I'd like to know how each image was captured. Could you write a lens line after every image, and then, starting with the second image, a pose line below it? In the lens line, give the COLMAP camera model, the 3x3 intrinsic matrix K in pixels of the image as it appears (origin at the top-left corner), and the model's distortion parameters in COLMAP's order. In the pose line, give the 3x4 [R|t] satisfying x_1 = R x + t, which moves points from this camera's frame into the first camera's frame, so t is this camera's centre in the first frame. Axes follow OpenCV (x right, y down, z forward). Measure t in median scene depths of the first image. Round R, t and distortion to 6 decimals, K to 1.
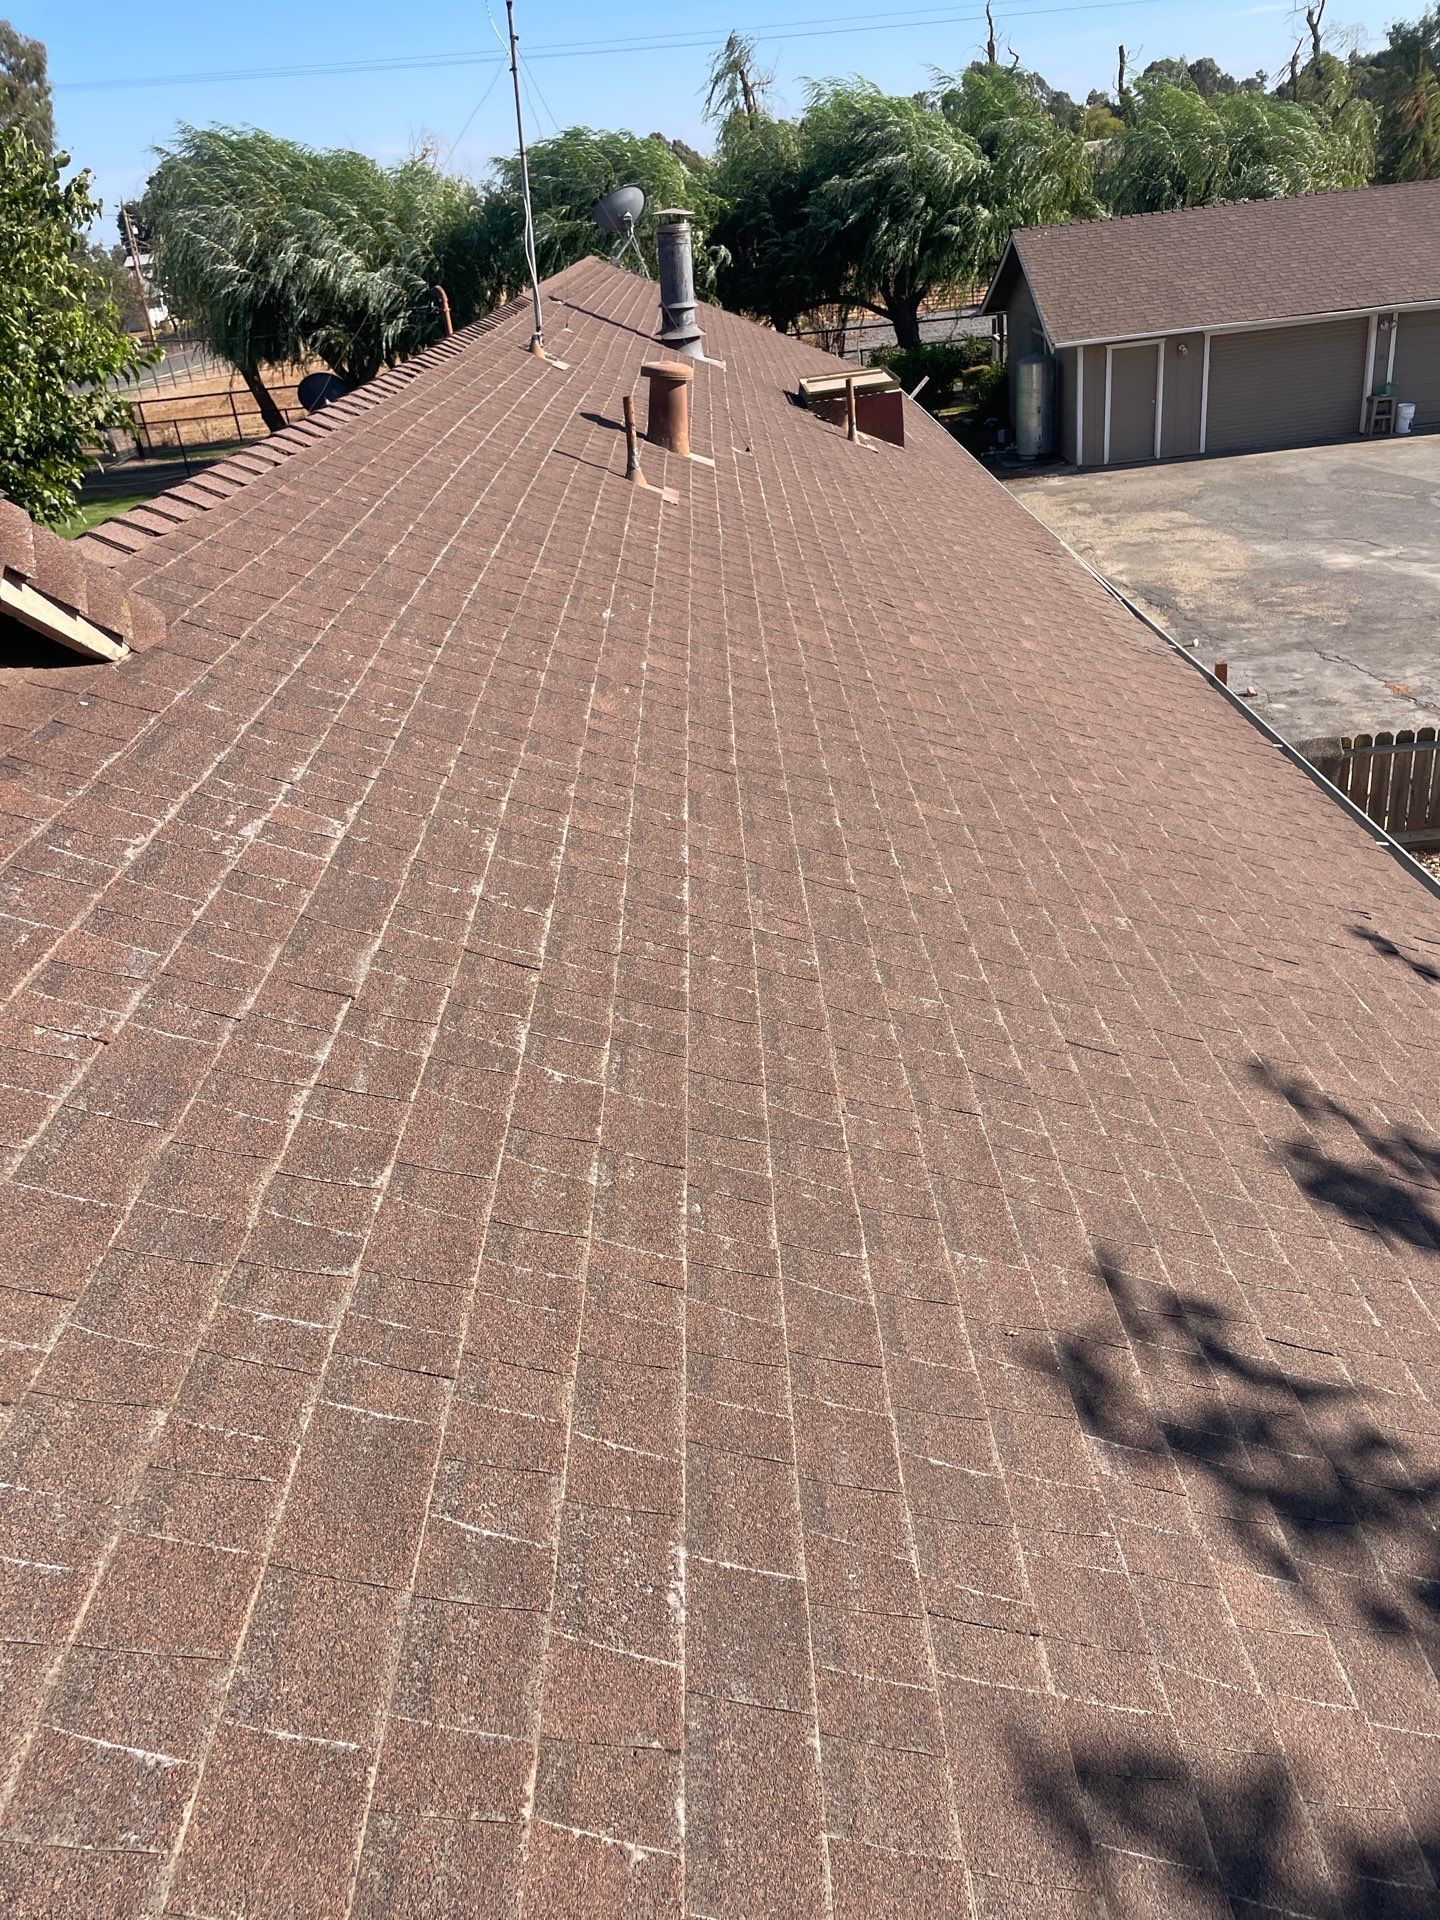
lens RADIAL K [[1427.3, 0, 719.9], [0, 1427.3, 939.0], [0, 0, 1]] dist [0.103541, -0.125619]
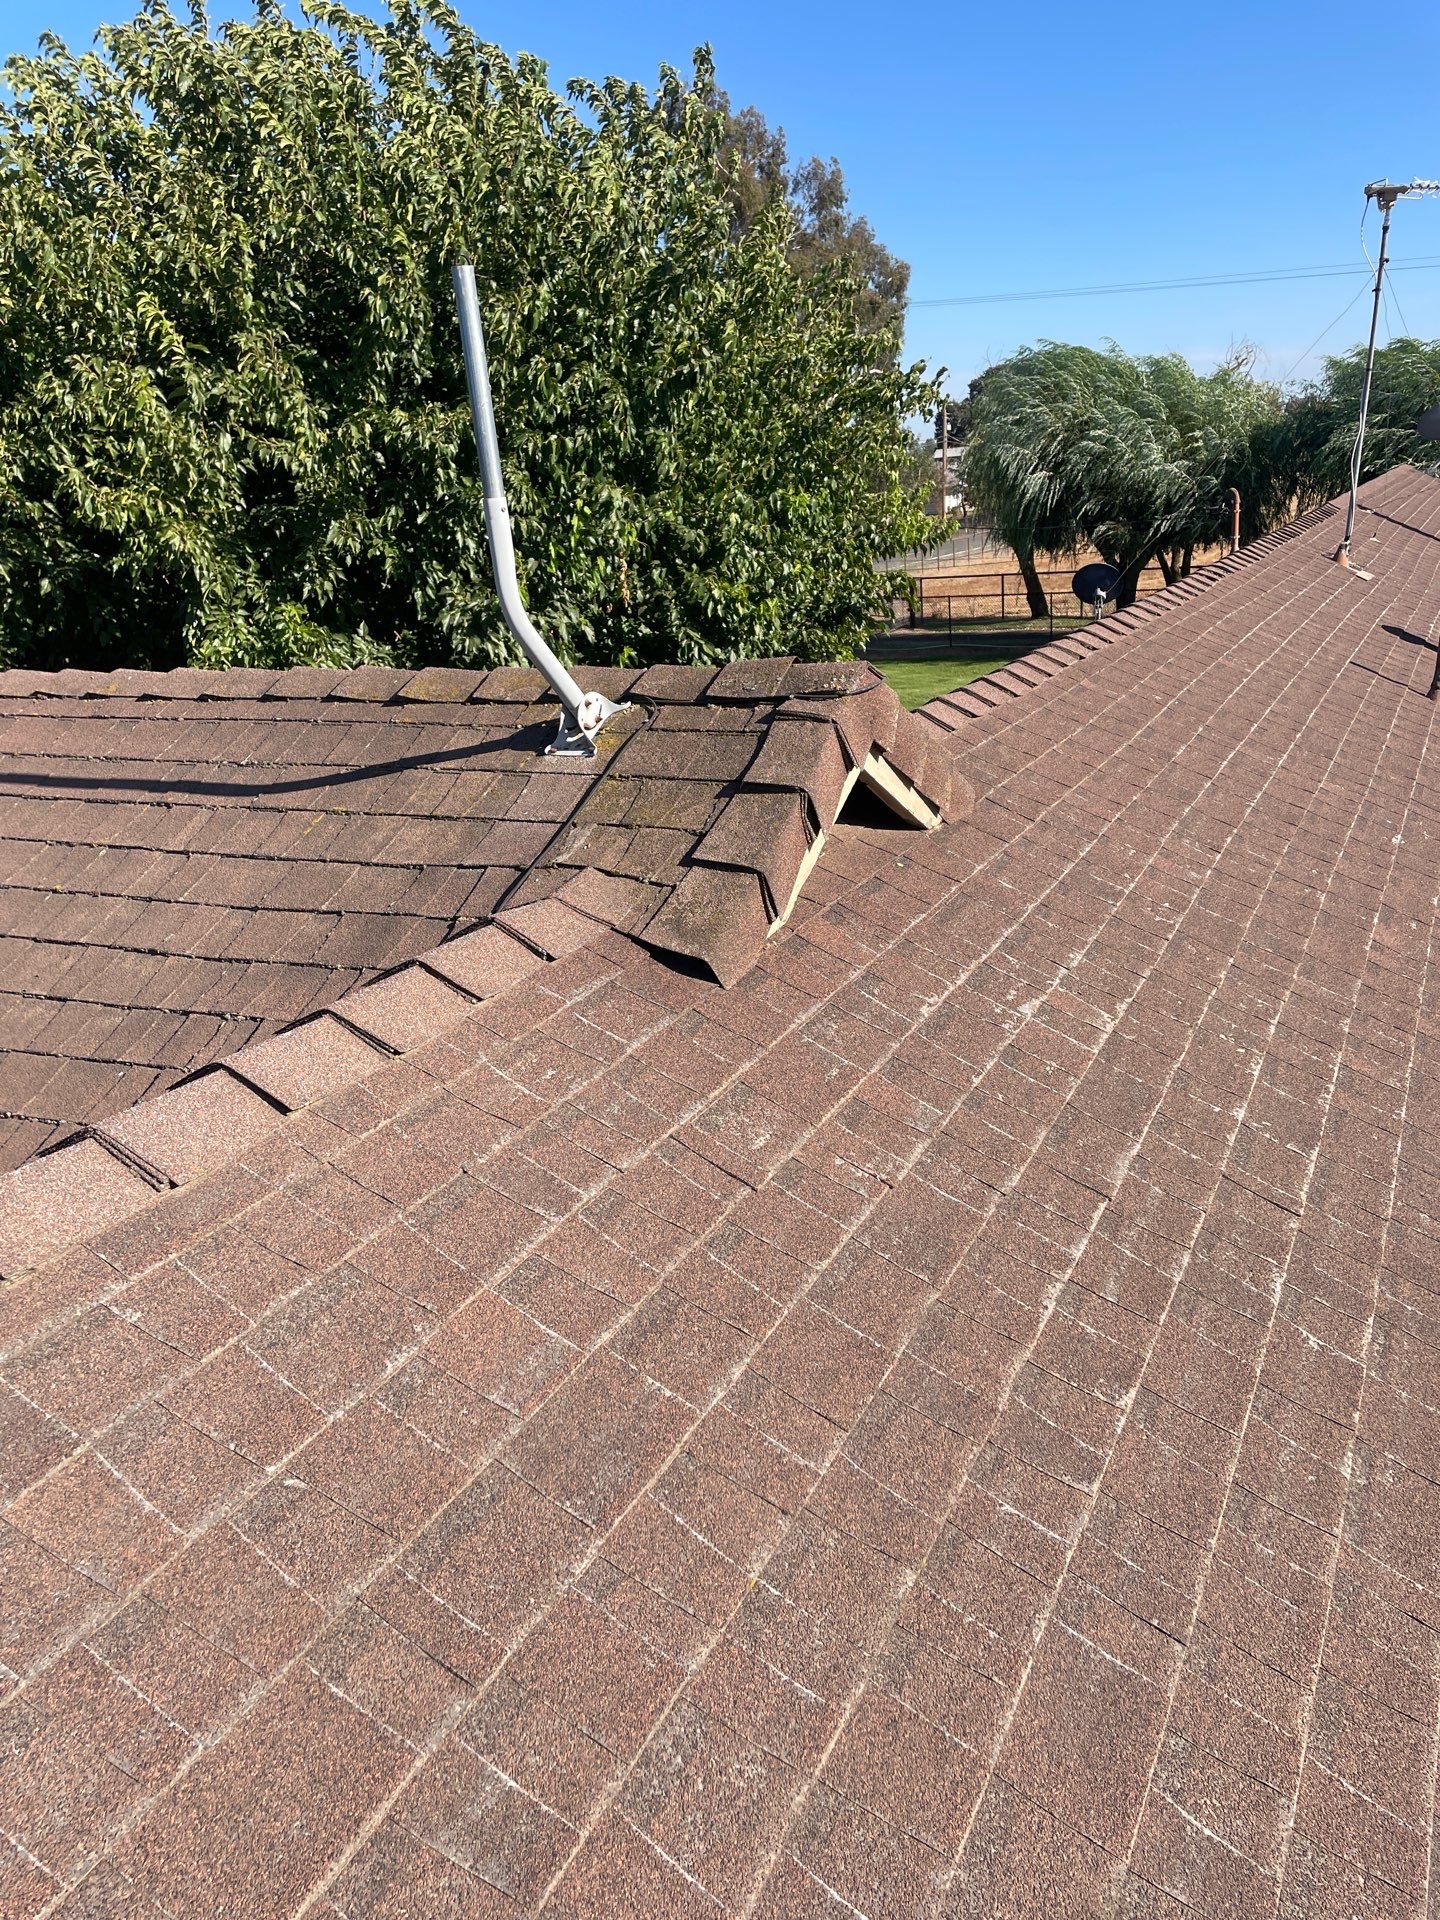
lens RADIAL K [[1427.3, 0, 719.9], [0, 1427.3, 939.0], [0, 0, 1]] dist [0.103541, -0.125619]
pose [[0.889377, 0.182157, -0.419318, -0.102704], [-0.226931, 0.972121, -0.059021, -0.013036], [0.396877, 0.147649, 0.905919, -0.034765]]
